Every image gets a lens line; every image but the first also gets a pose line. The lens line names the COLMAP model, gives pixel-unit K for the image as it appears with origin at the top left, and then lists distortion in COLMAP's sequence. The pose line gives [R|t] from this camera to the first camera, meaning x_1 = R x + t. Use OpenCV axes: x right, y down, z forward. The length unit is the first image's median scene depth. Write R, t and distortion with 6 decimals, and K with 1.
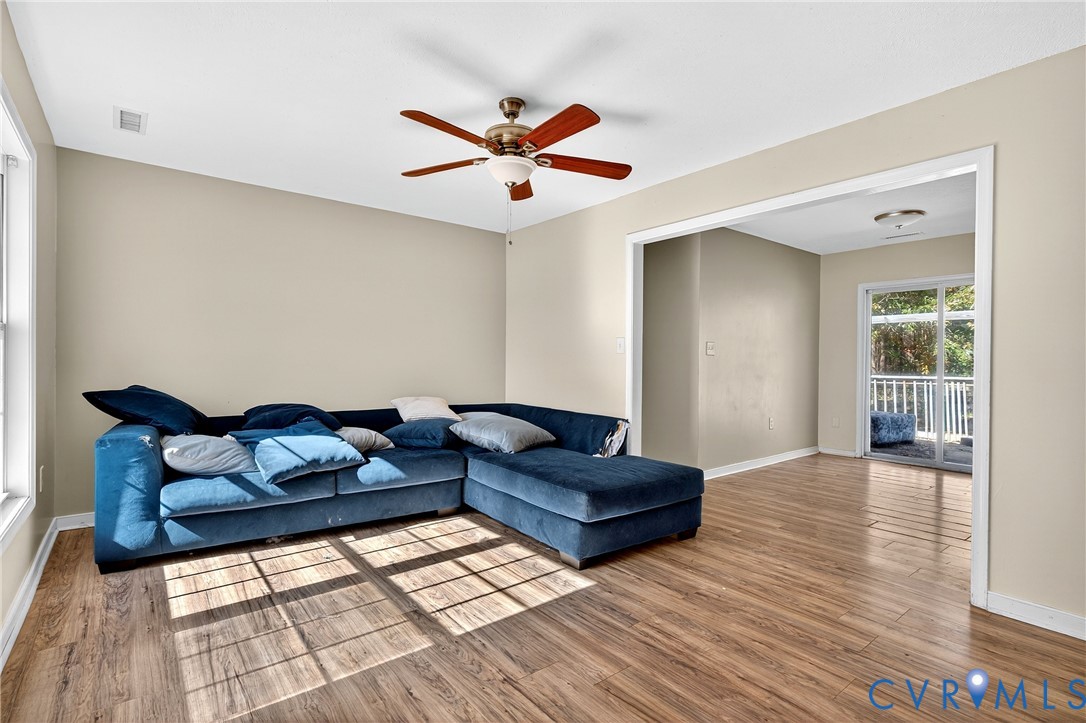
lens RADIAL K [[535.1, 0, 538.9], [0, 535.1, 355.4], [0, 0, 1]] dist [0.000179, -0.001471]
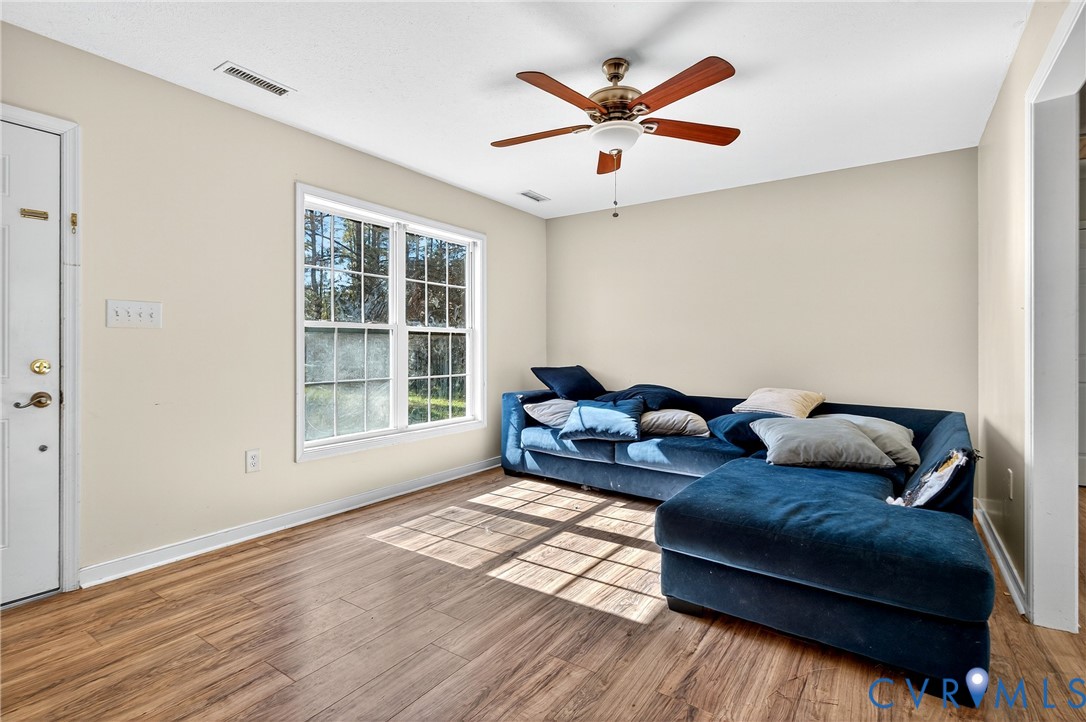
lens RADIAL K [[535.1, 0, 532.2], [0, 535.1, 346.8], [0, 0, 1]] dist [0.000179, -0.001471]
pose [[0.260690, -0.014890, -0.965308, 0.801272], [0.008548, 0.999877, -0.013115, 0.028729], [0.965385, -0.004833, 0.260786, 0.619303]]
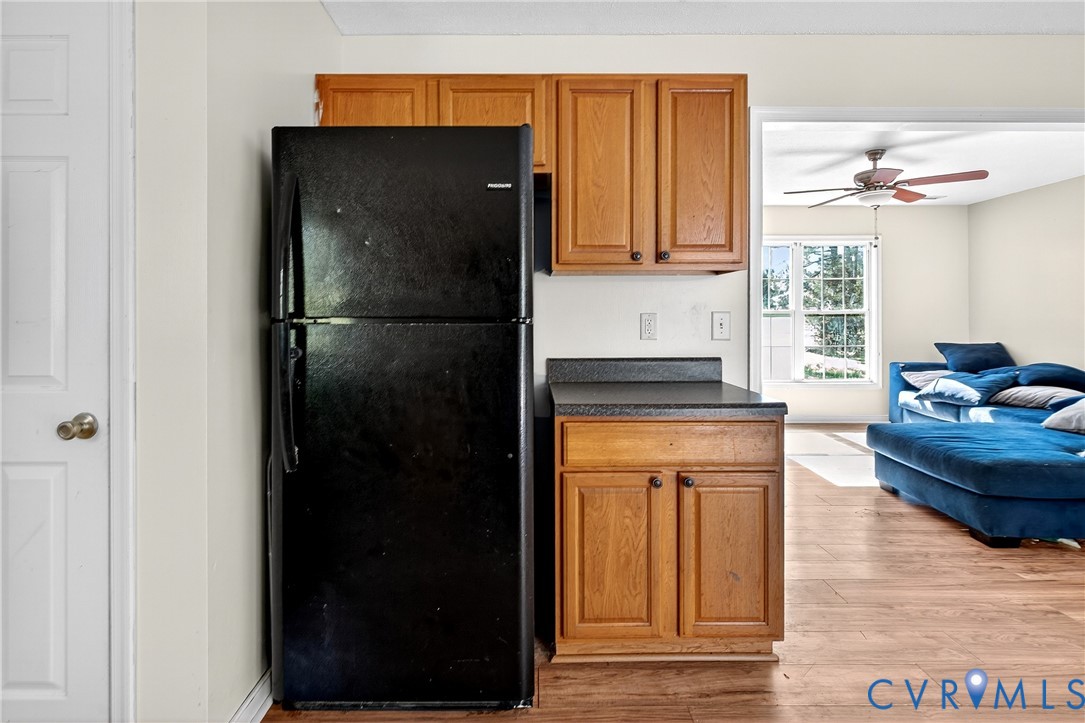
lens RADIAL K [[534.6, 0, 542.4], [0, 534.6, 323.8], [0, 0, 1]] dist [0.000179, -0.001471]
pose [[-0.608076, 0.005483, -0.793860, 1.623240], [0.007021, 0.999974, 0.001529, -0.009634], [0.793847, -0.004644, -0.608099, 1.145280]]
